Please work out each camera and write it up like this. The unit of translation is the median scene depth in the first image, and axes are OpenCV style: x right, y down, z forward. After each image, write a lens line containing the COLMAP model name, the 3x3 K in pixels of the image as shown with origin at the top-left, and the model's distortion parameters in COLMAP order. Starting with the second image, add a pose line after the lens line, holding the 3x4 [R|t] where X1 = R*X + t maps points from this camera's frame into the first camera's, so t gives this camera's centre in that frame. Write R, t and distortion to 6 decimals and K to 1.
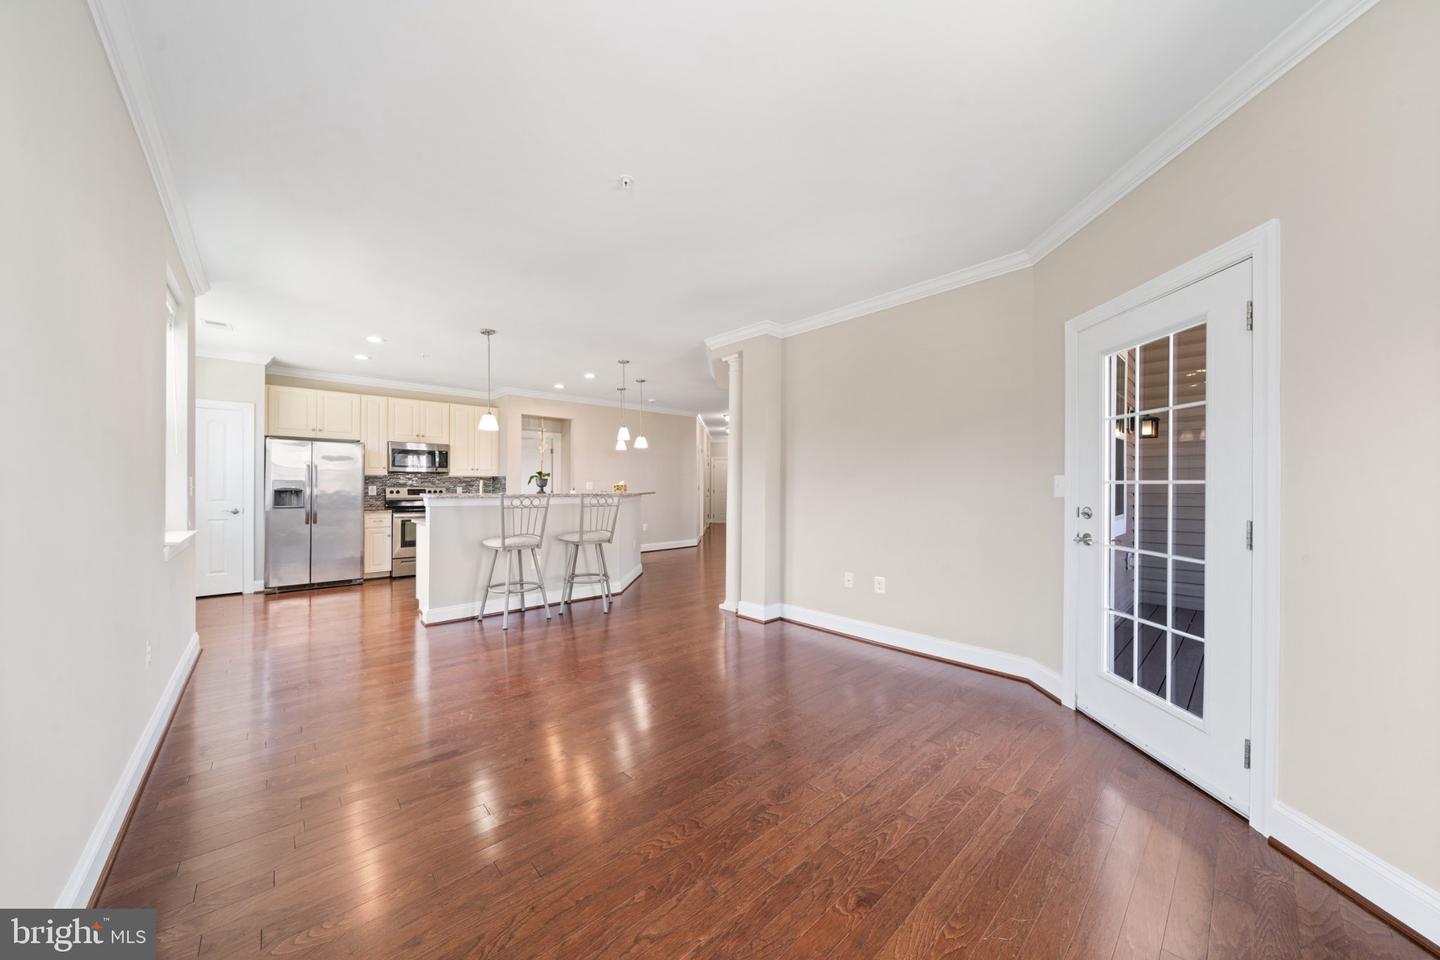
lens RADIAL K [[497.1, 0, 710.6], [0, 497.1, 486.3], [0, 0, 1]] dist [-0.004564, 0.000582]
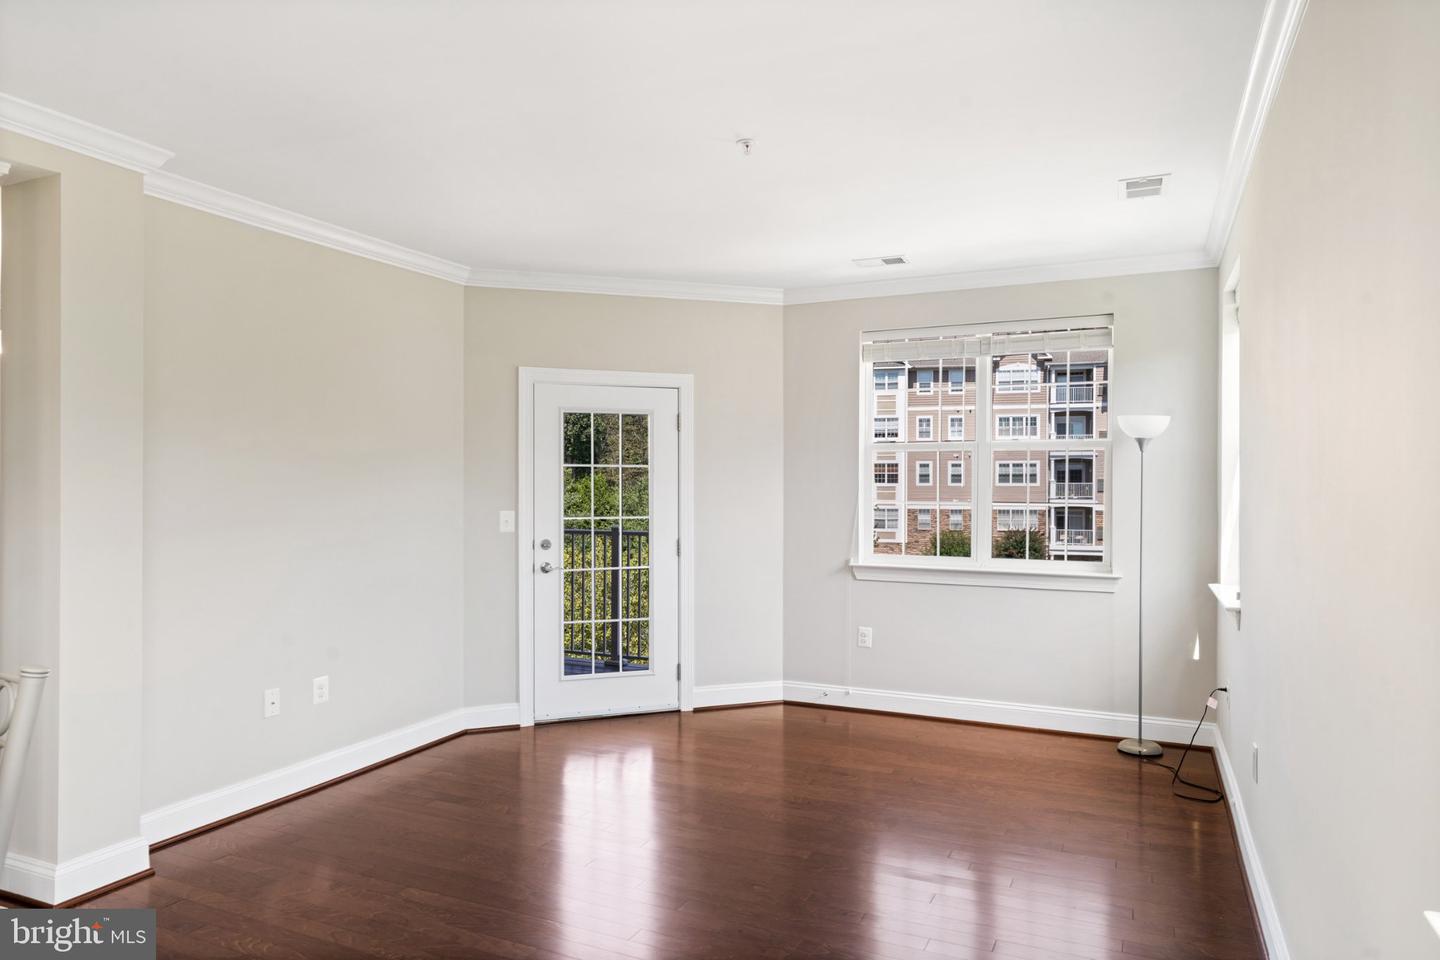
lens RADIAL K [[879.9, 0, 723.3], [0, 879.9, 492.7], [0, 0, 1]] dist [-0.009659, -0.002542]
pose [[-0.386692, -0.005437, 0.922193, -0.494045], [0.000730, 0.999980, 0.006202, -0.030667], [-0.922209, 0.003072, -0.386681, 0.552106]]
